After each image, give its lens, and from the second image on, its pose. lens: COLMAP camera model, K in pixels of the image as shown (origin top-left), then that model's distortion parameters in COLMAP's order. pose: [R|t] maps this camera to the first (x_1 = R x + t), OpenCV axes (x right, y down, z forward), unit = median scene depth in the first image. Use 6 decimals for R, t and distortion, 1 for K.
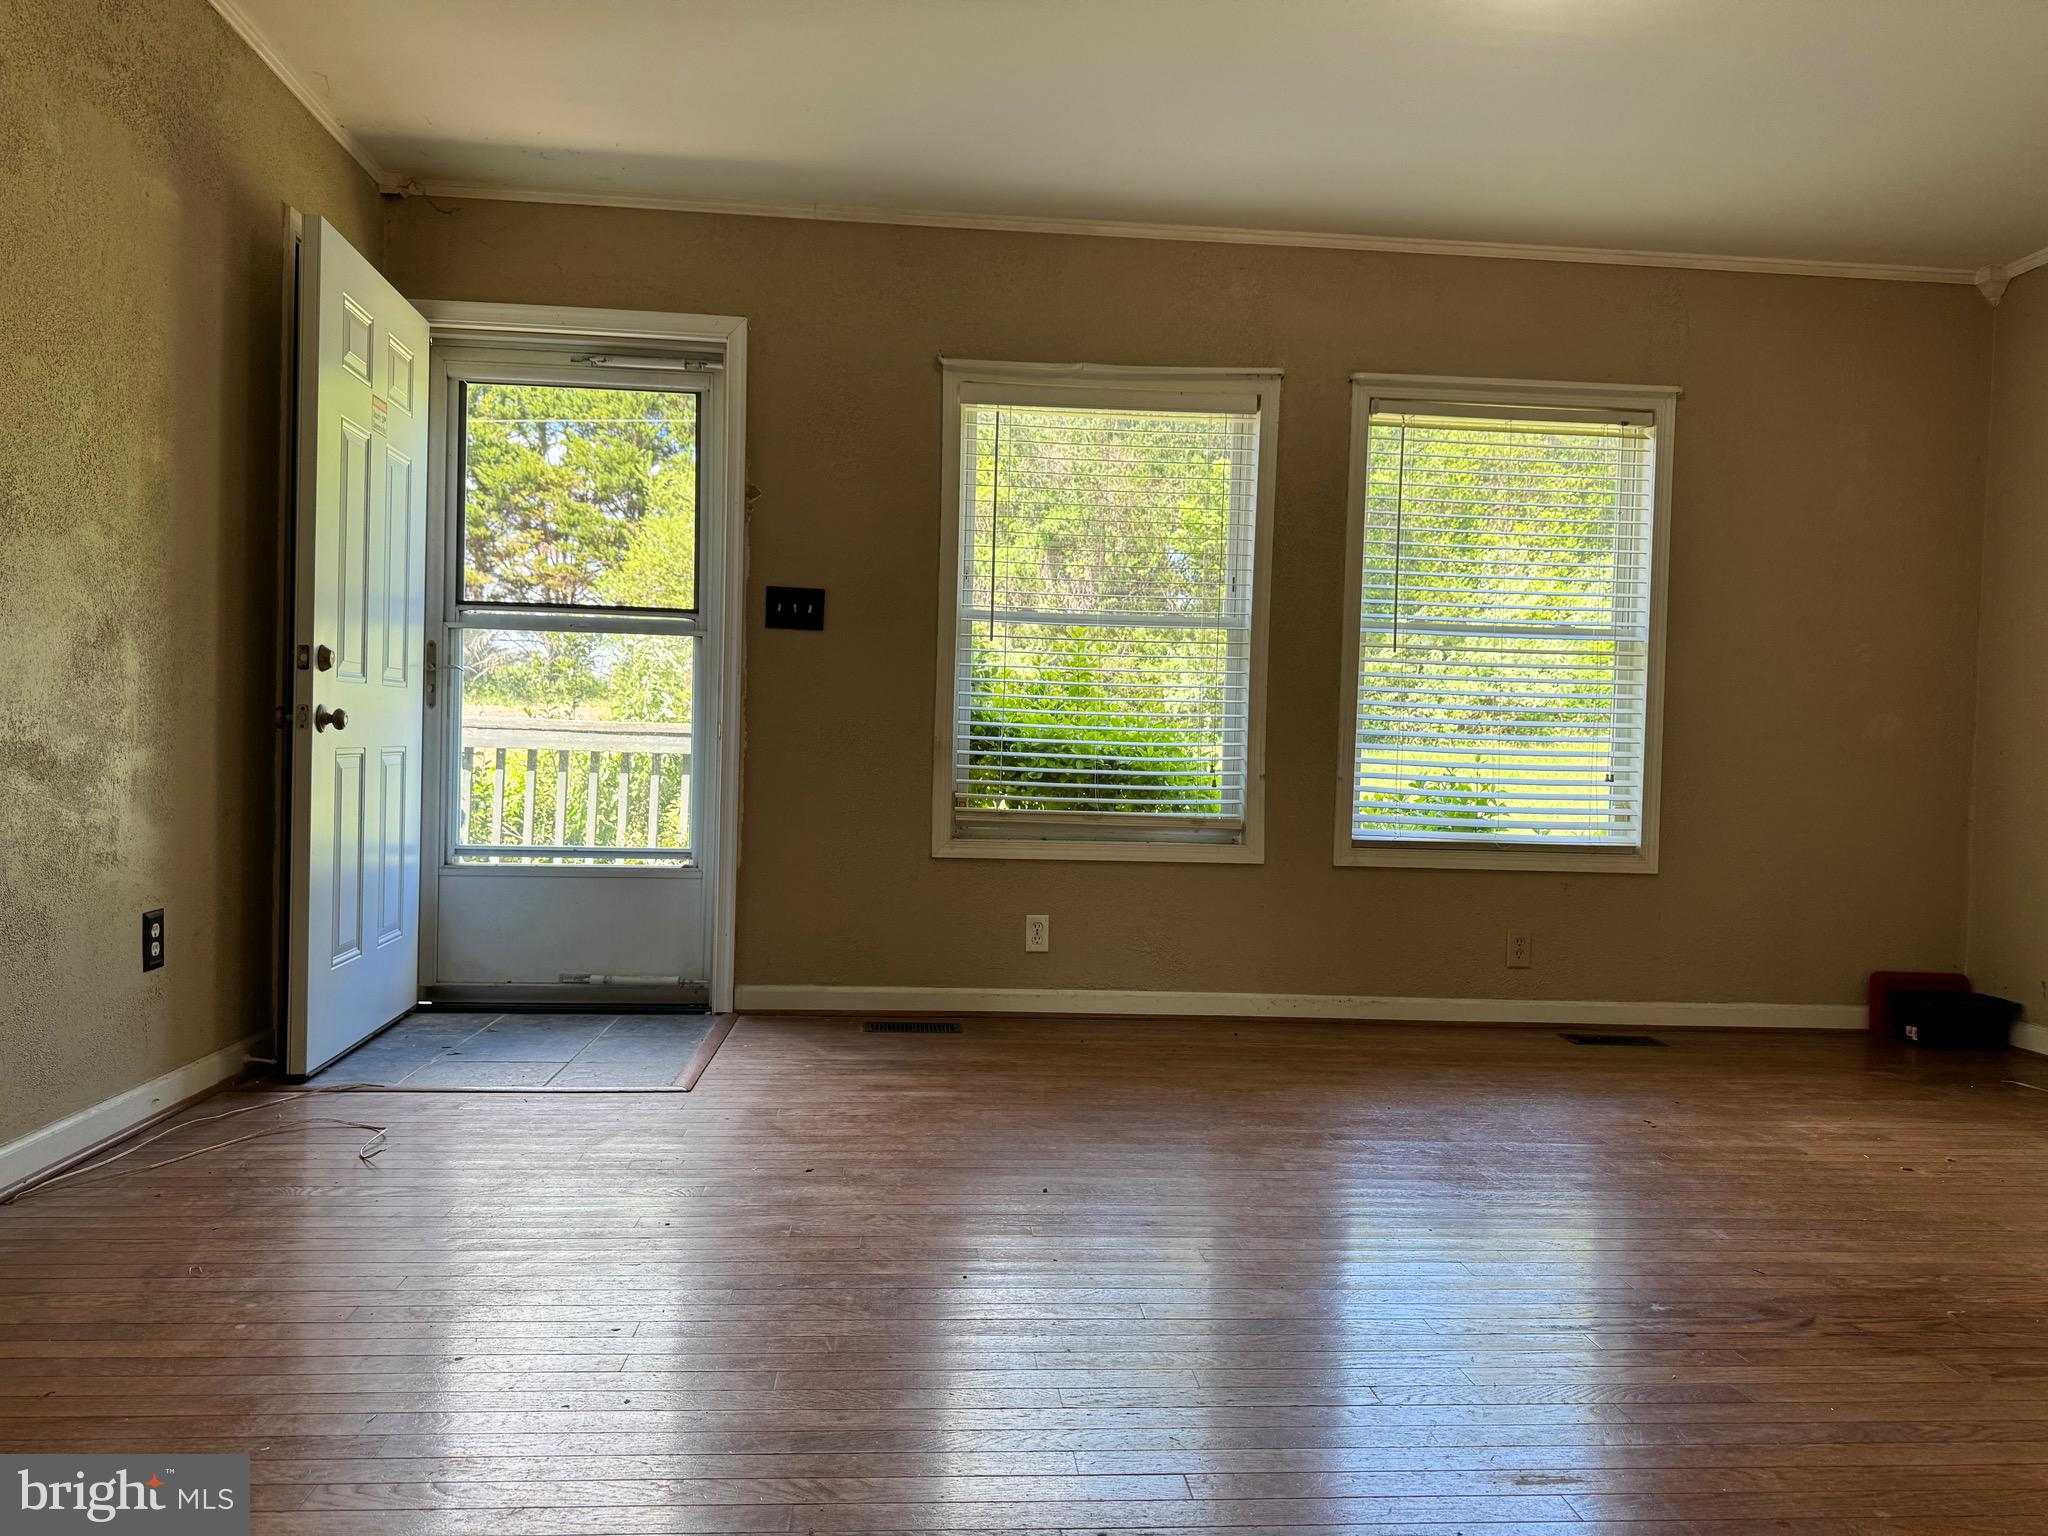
lens RADIAL K [[1468.1, 0, 1021.0], [0, 1468.1, 766.7], [0, 0, 1]] dist [0.064453, -0.070909]
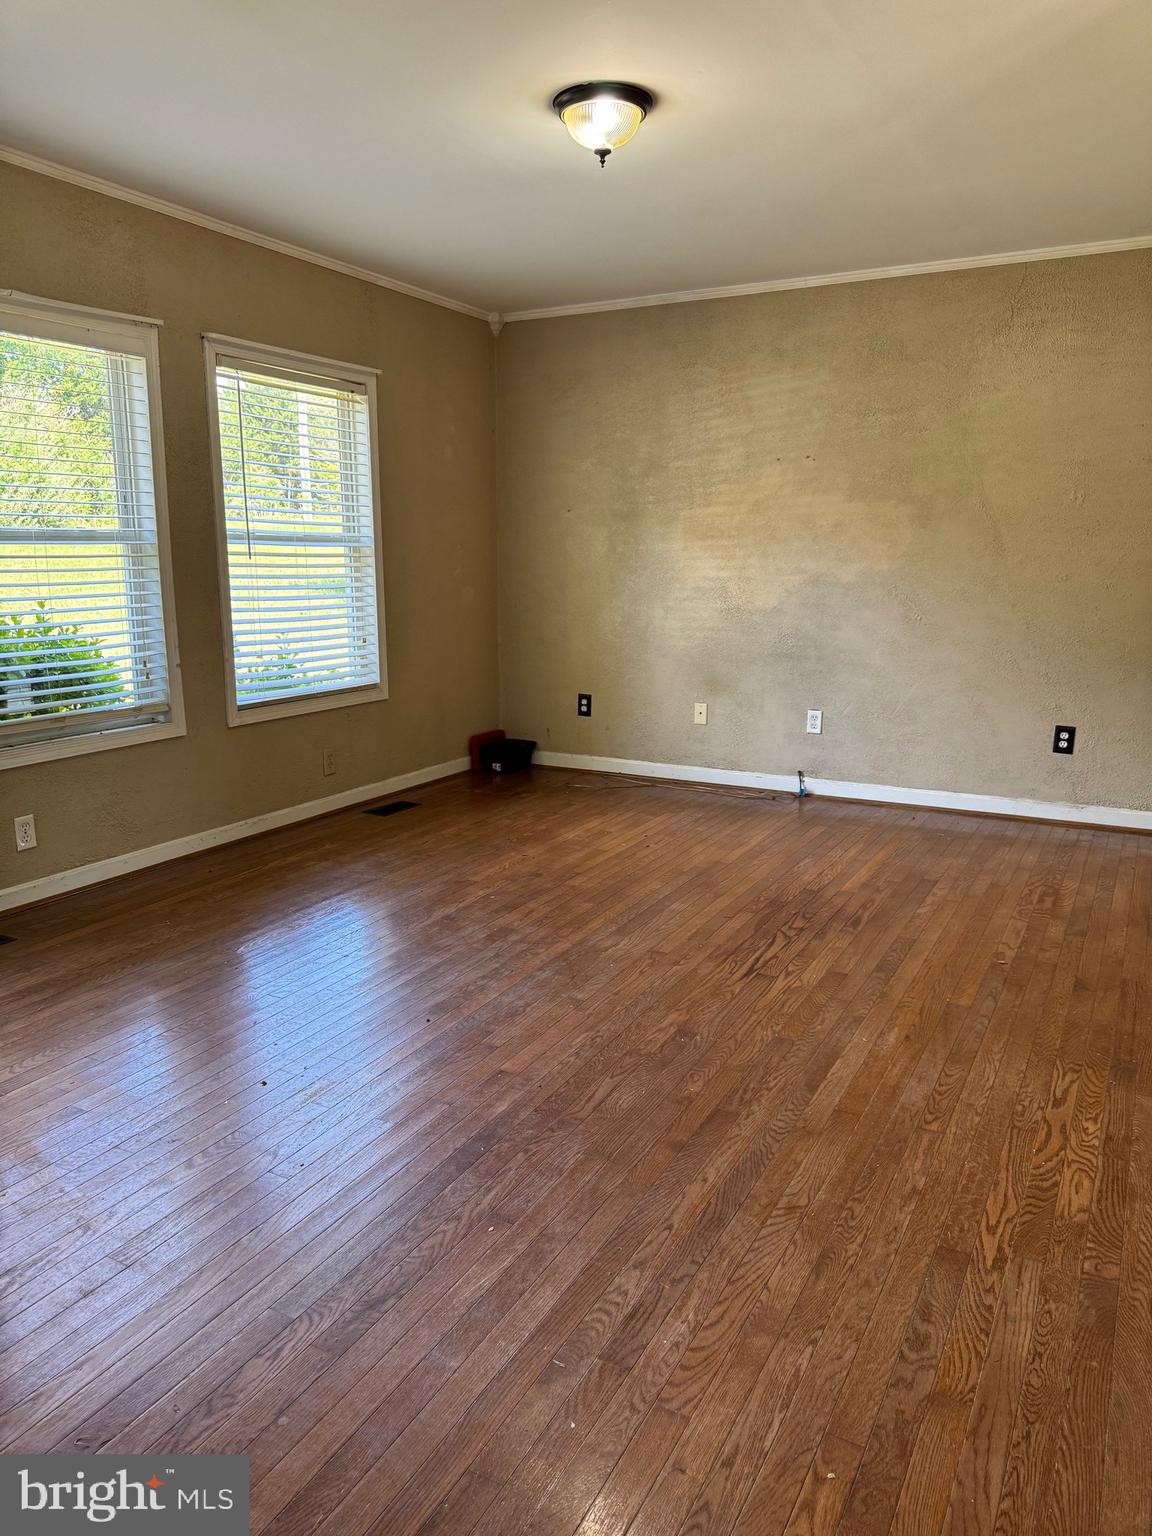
lens RADIAL K [[1101.0, 0, 569.4], [0, 1101.0, 770.2], [0, 0, 1]] dist [0.064453, -0.070909]
pose [[0.544889, -0.193900, 0.815781, -0.431358], [0.027324, 0.976485, 0.213846, -0.097898], [-0.838063, -0.094232, 0.537374, 0.210295]]
